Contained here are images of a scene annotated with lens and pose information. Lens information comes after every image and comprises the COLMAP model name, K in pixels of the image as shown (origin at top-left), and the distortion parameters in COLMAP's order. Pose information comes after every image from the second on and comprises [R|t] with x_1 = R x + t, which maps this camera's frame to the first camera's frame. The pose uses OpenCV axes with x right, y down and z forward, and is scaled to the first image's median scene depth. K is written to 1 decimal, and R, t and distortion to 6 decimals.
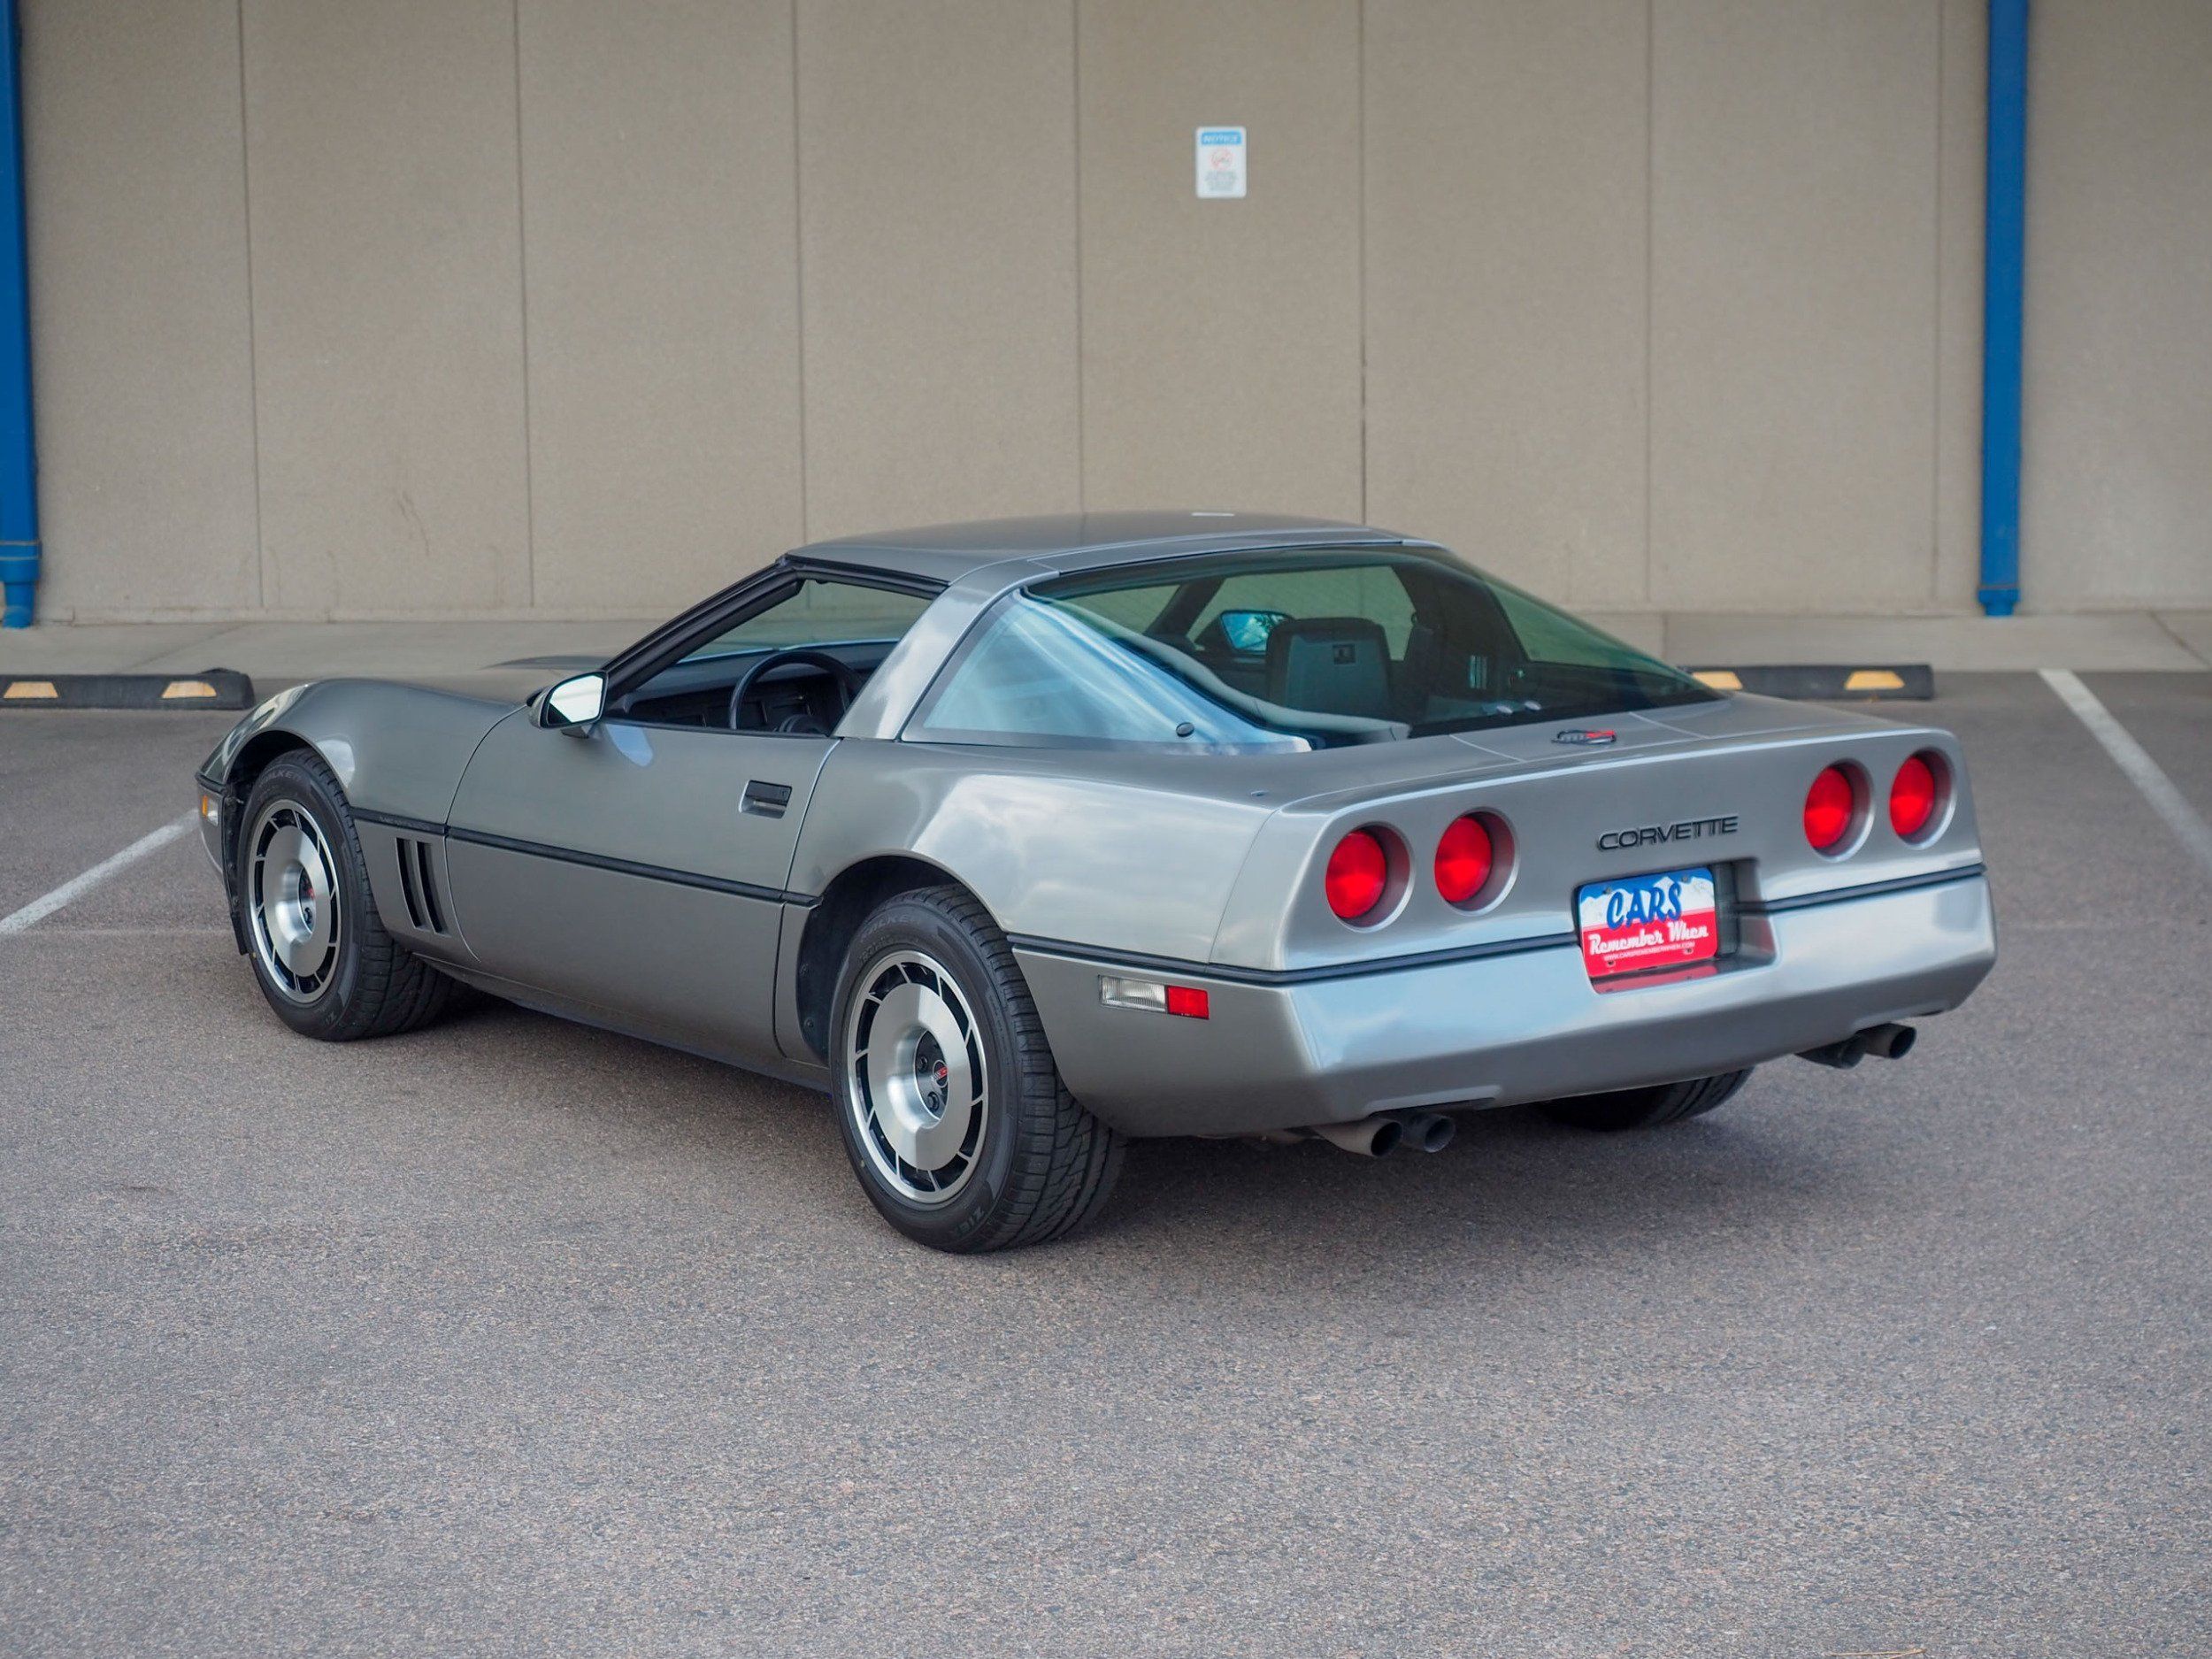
lens RADIAL K [[4468.8, 0, 1035.8], [0, 4468.8, 795.1], [0, 0, 1]] dist [-0.031257, 0.000000]
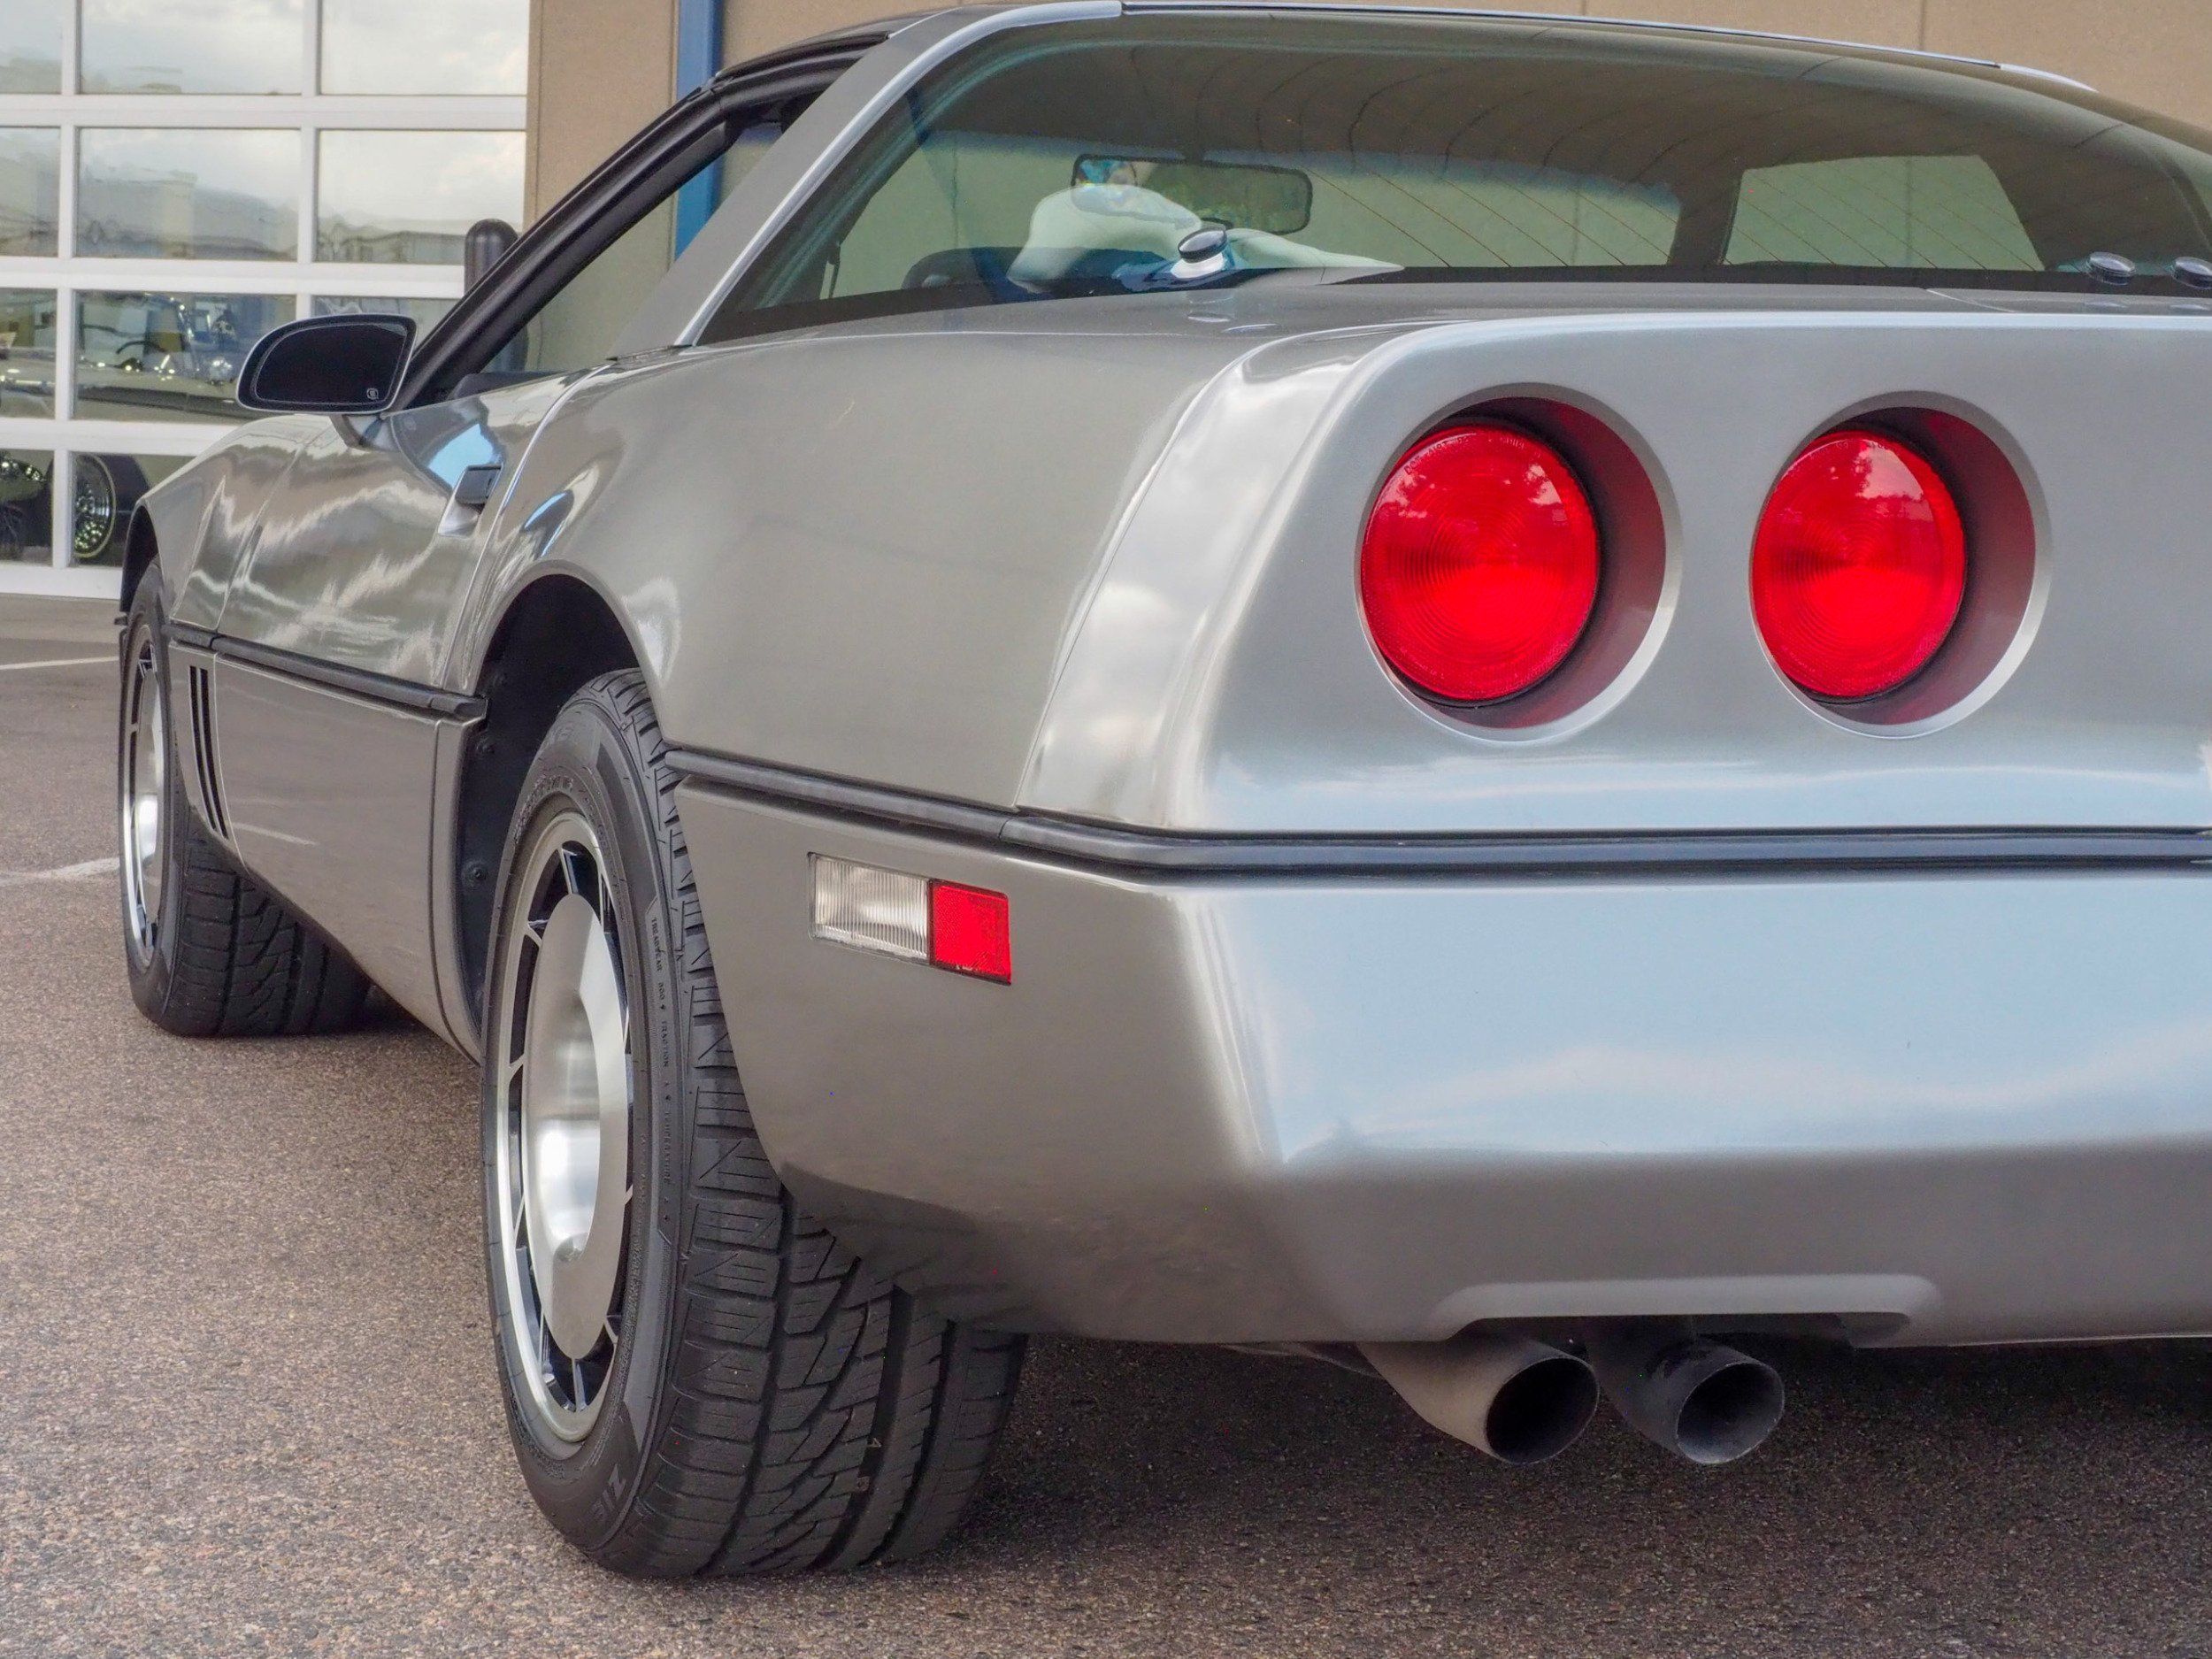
lens RADIAL K [[3837.0, 0, 1140.6], [0, 3837.0, 845.8], [0, 0, 1]] dist [0.005466, 0.000000]
pose [[0.970258, 0.071666, -0.231222, 0.104690], [-0.080522, 0.996329, -0.029080, 0.044445], [0.228289, 0.046833, 0.972466, 0.683092]]
